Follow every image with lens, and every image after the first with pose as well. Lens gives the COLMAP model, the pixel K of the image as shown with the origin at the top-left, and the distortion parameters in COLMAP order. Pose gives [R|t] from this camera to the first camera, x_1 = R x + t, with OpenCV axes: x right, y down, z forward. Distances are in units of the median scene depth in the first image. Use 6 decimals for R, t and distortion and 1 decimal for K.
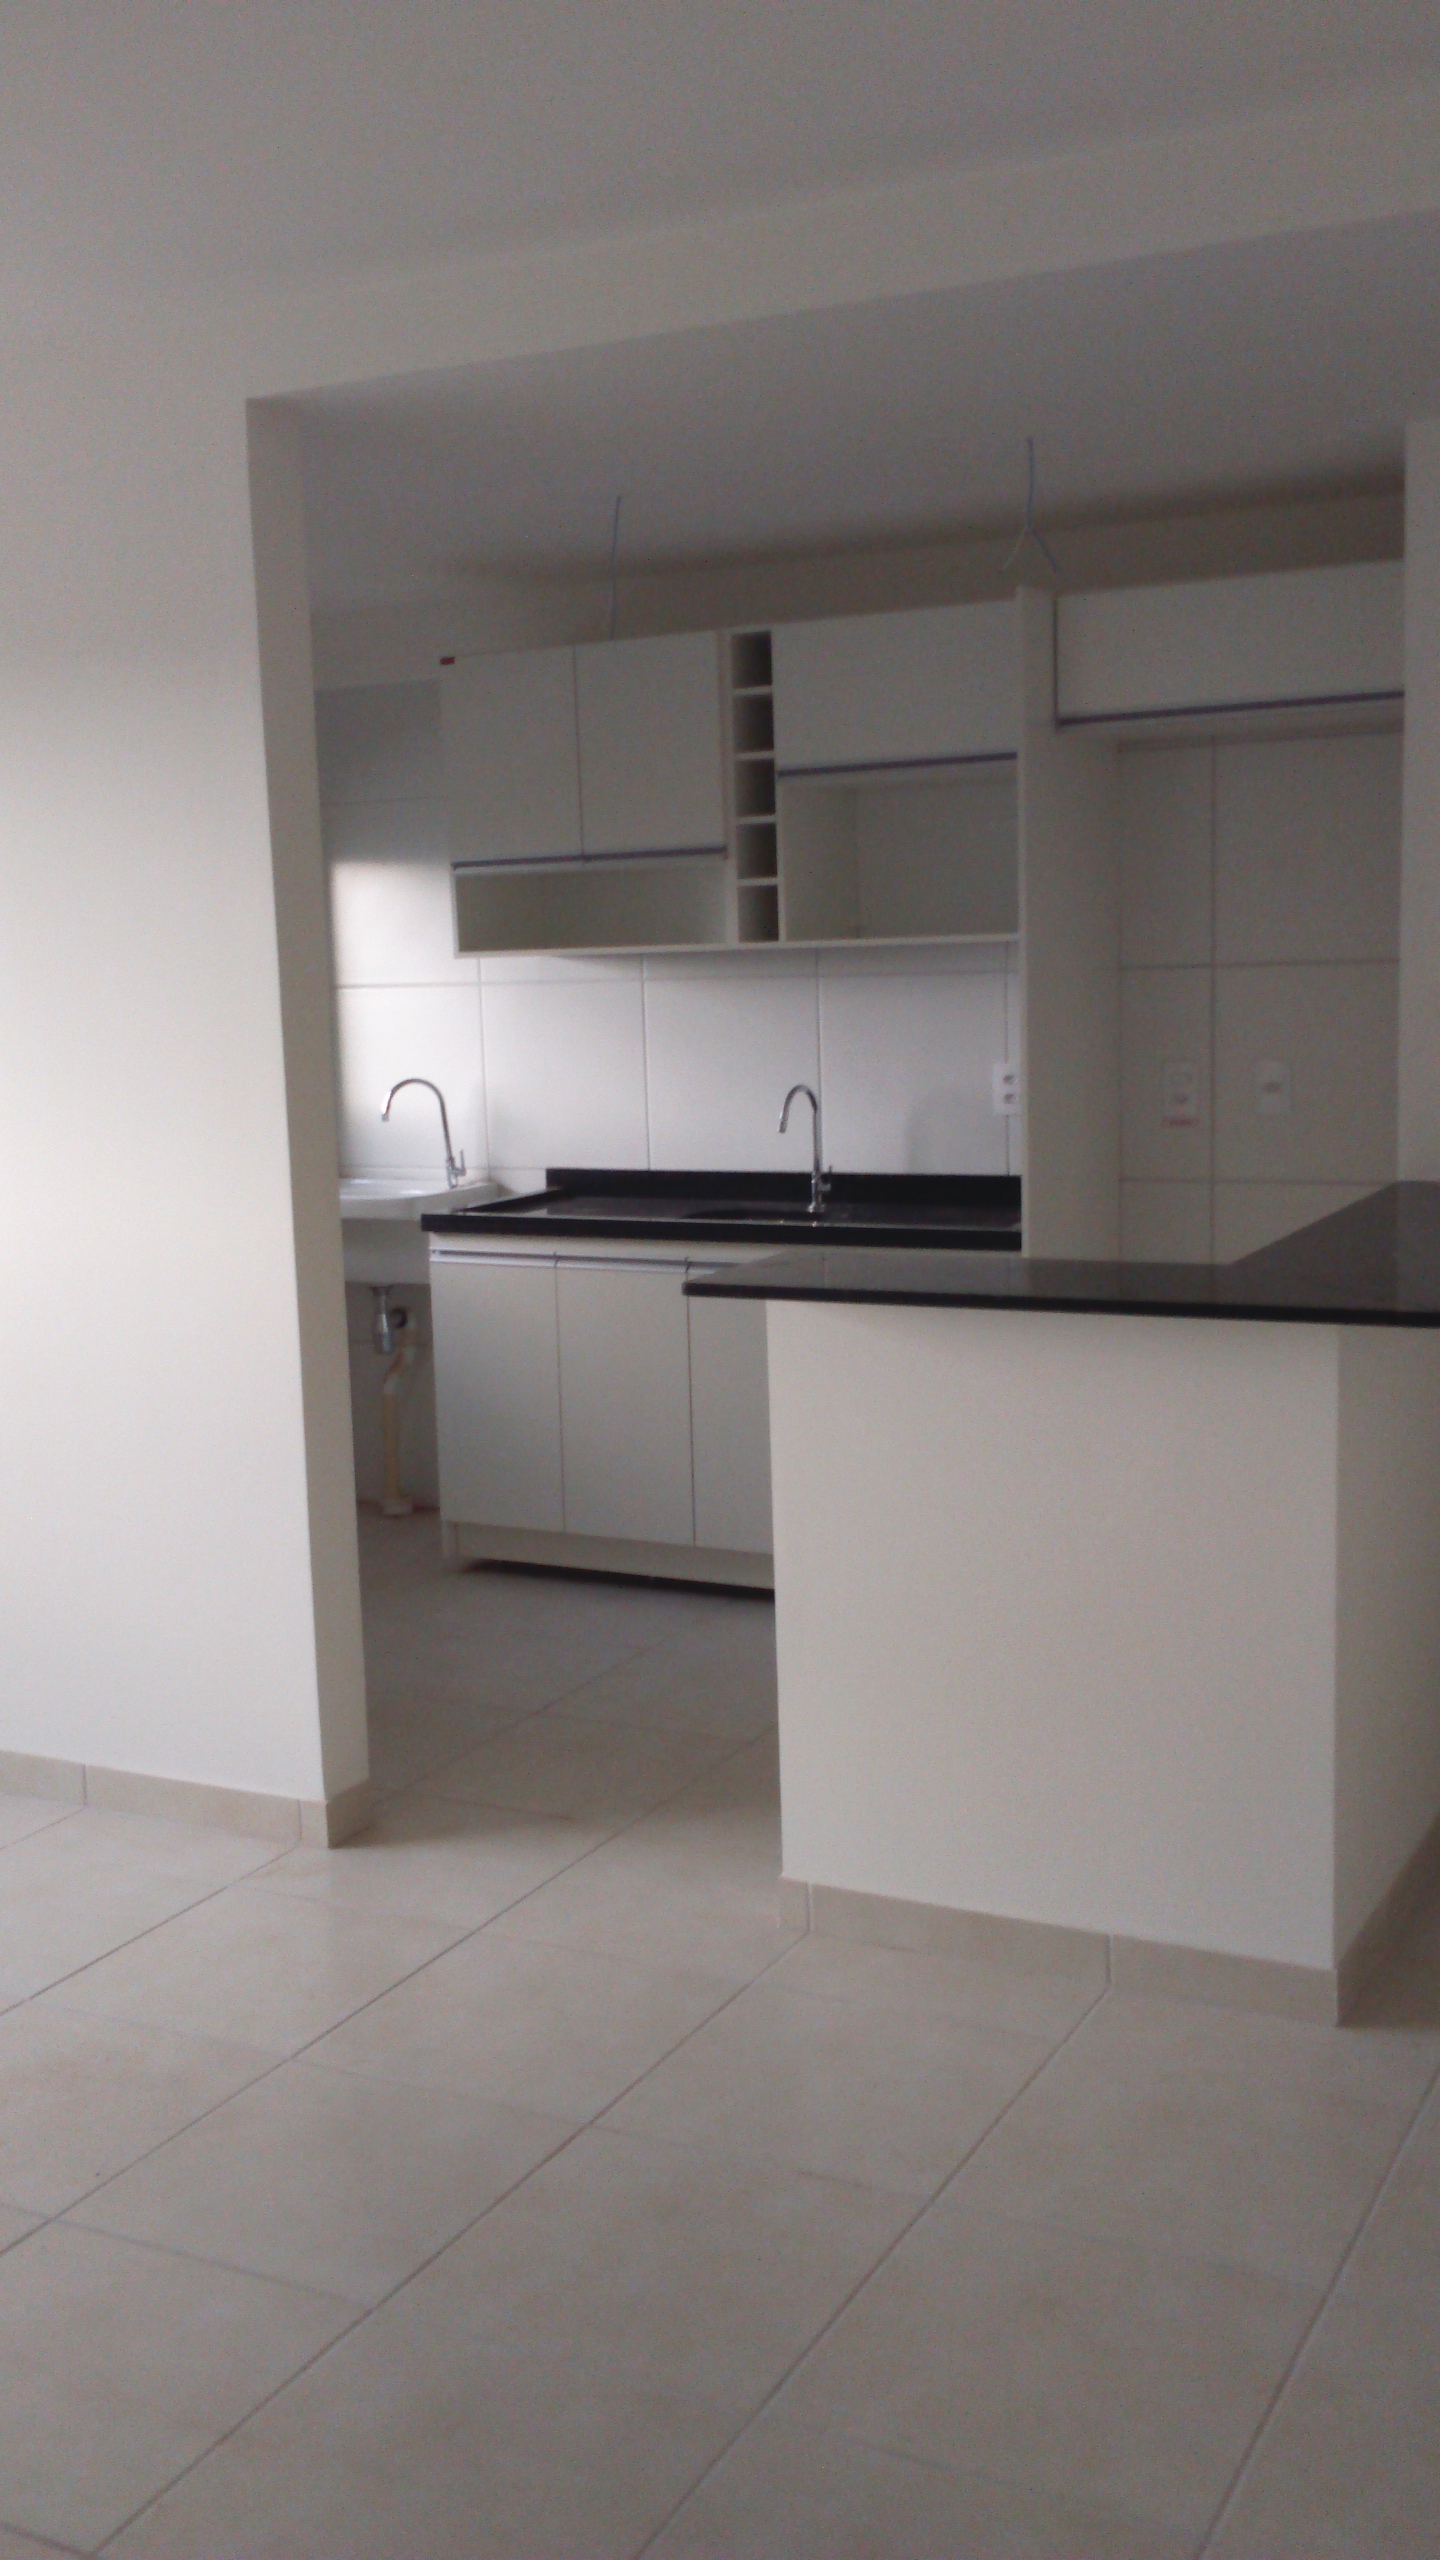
lens RADIAL K [[2439.9, 0, 720.0], [0, 2439.9, 1280.0], [0, 0, 1]] dist [0.010769, 0.006986]
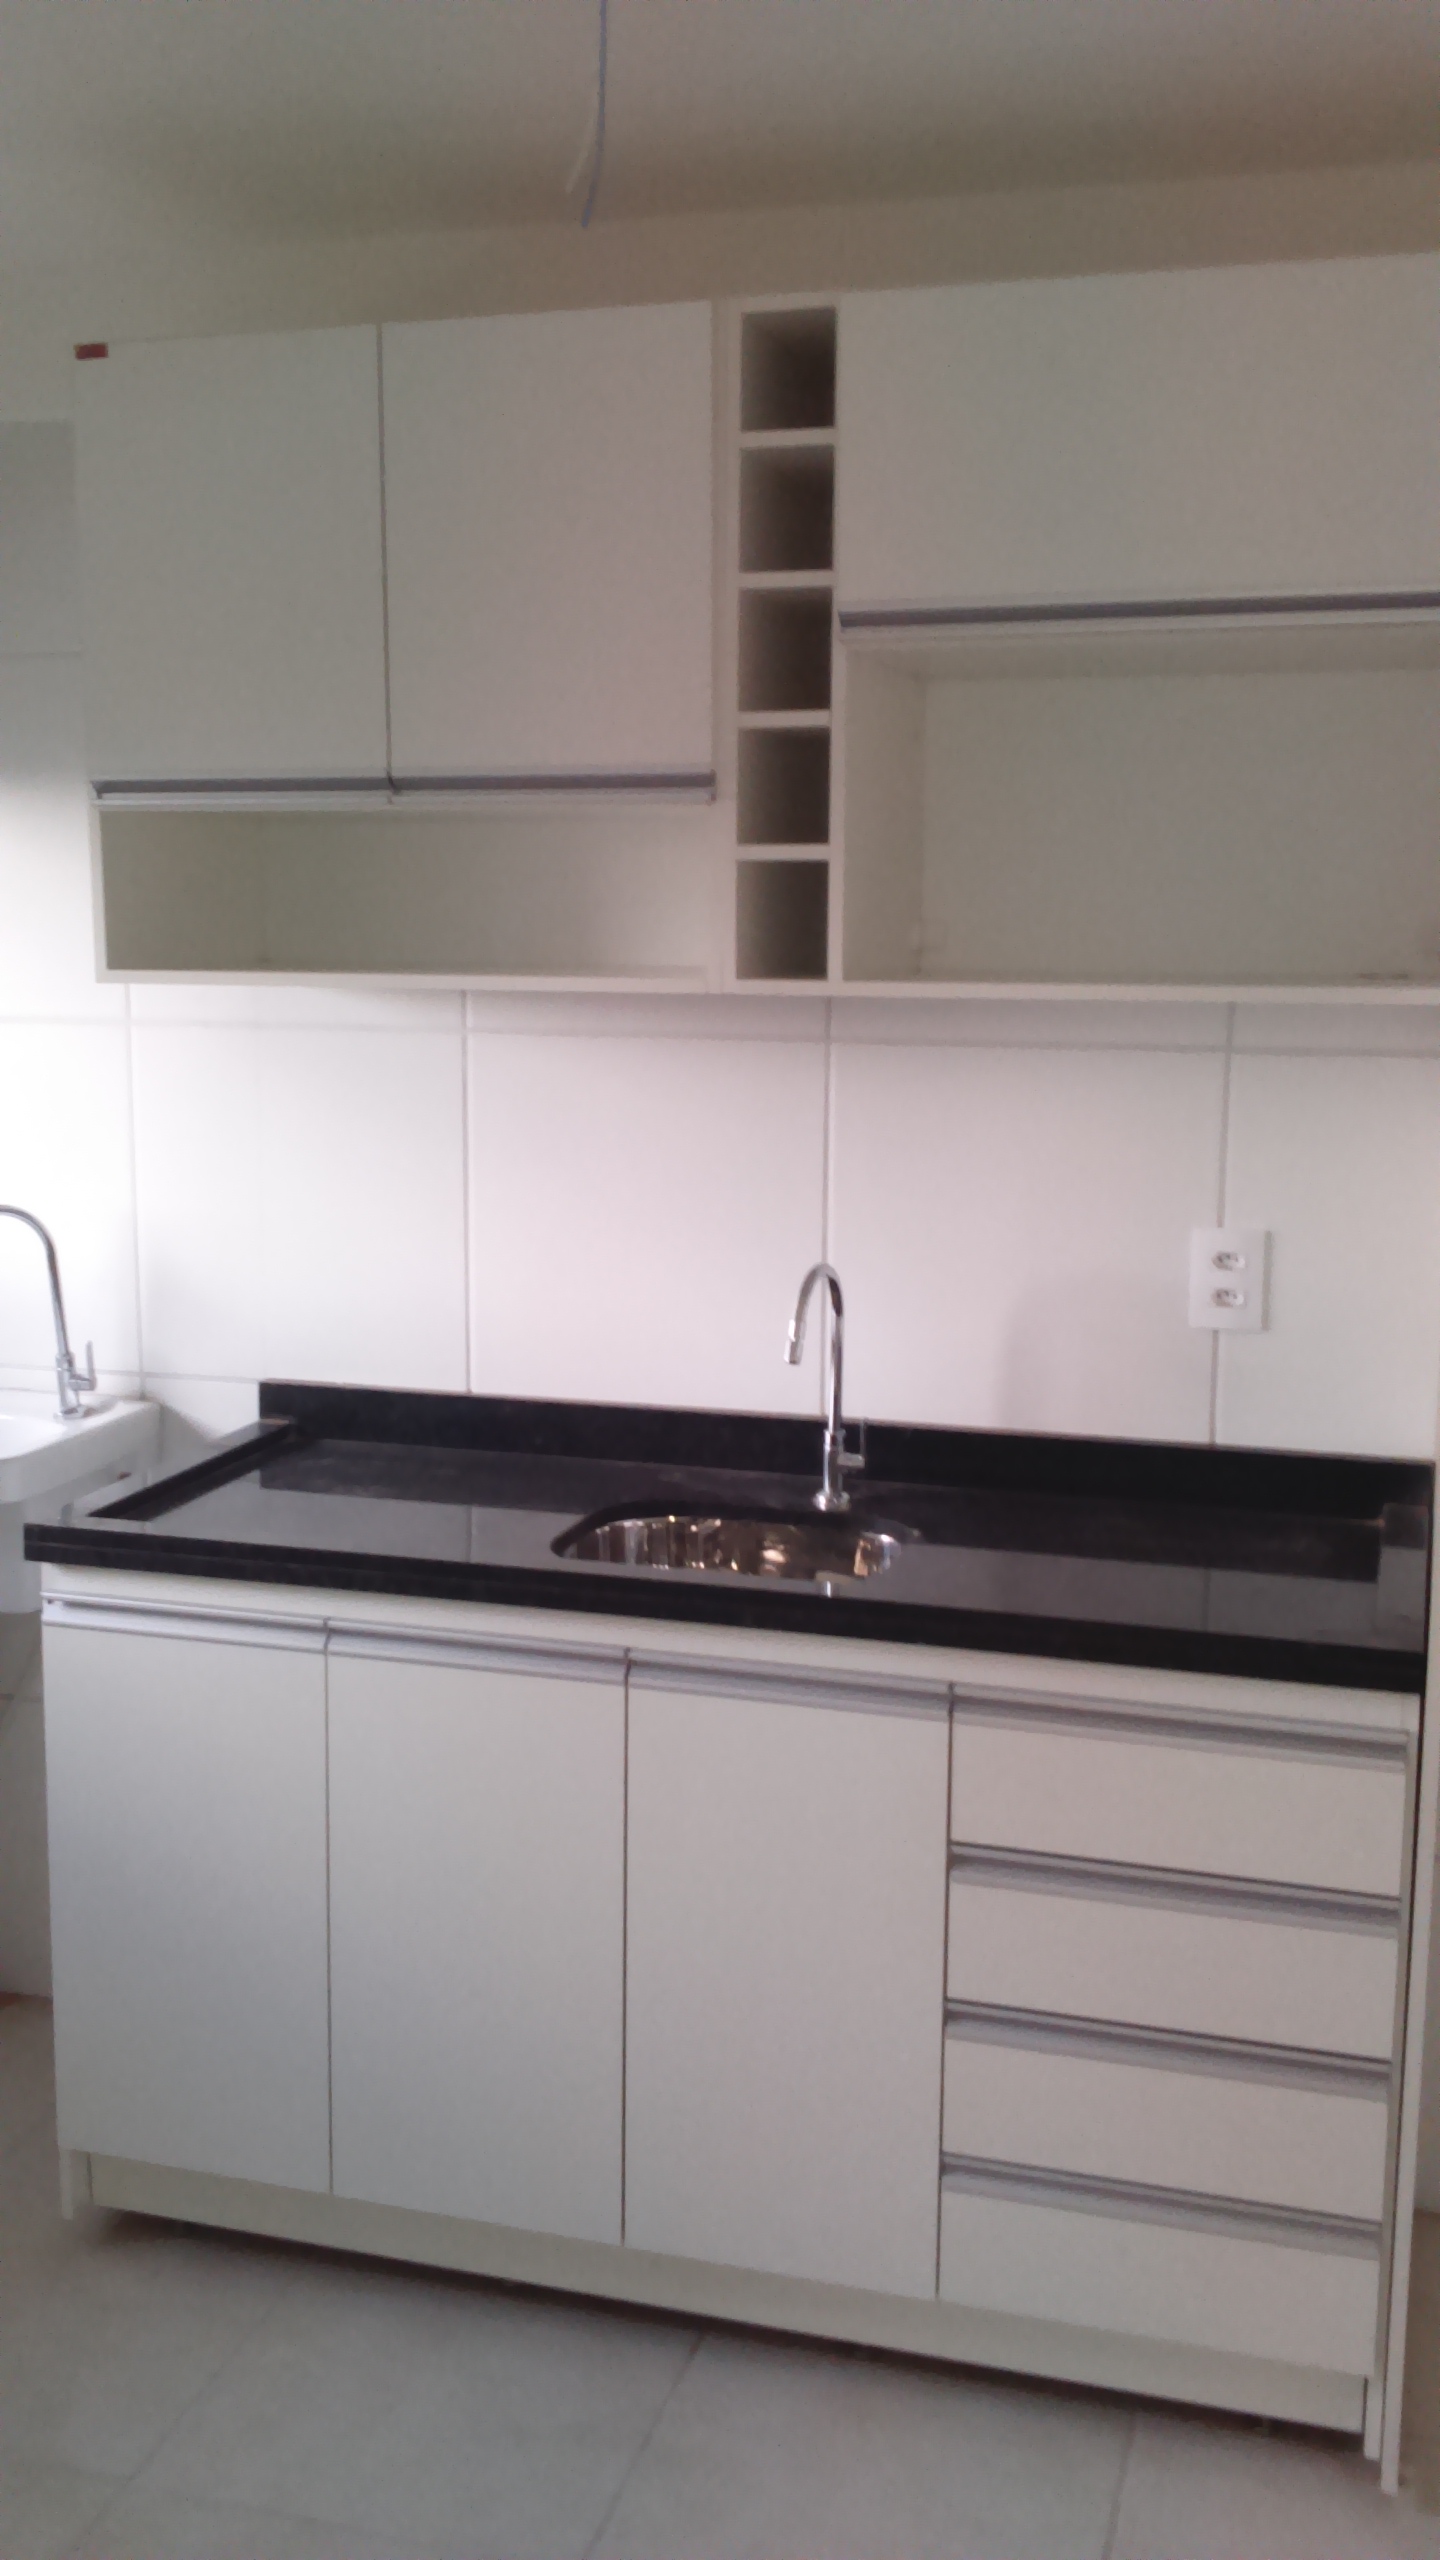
lens RADIAL K [[2439.9, 0, 720.0], [0, 2439.9, 1280.0], [0, 0, 1]] dist [0.010769, 0.006986]
pose [[0.981042, 0.009424, 0.193564, -0.083435], [-0.012342, 0.999828, 0.013876, -0.083790], [-0.193400, -0.016002, 0.980990, 0.518570]]
